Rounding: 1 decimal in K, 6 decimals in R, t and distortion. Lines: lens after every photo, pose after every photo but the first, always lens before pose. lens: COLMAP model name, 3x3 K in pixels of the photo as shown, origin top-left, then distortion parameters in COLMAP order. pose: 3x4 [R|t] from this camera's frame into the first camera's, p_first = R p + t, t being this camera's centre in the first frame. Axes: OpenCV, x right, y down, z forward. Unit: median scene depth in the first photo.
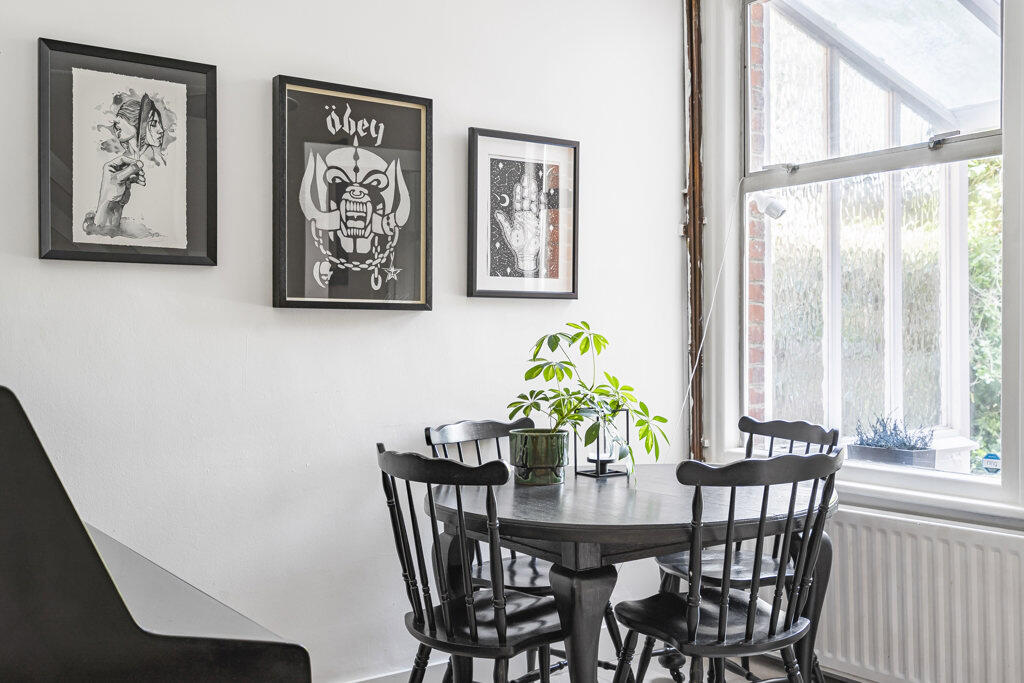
lens RADIAL K [[1029.7, 0, 512.0], [0, 1029.7, 341.2], [0, 0, 1]] dist [0.019953, 0.000000]
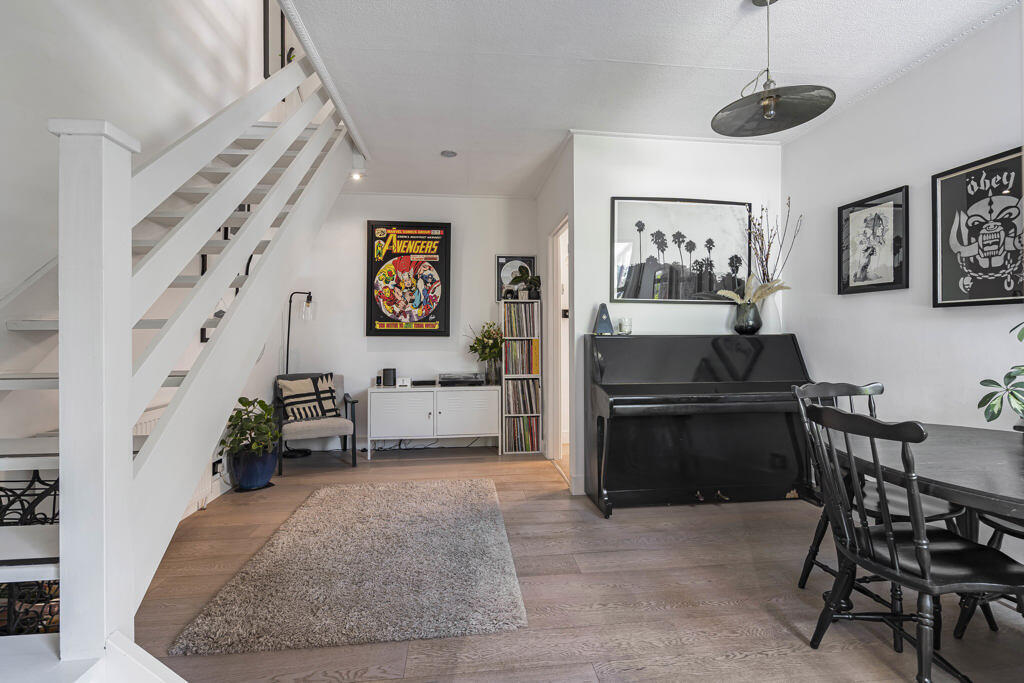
lens RADIAL K [[470.2, 0, 512.2], [0, 470.2, 334.4], [0, 0, 1]] dist [0.000173, 0.000024]
pose [[-0.484568, 0.007035, -0.874726, 0.787886], [-0.000815, 0.999964, 0.008493, 0.006576], [0.874753, 0.004829, -0.484544, 0.727083]]
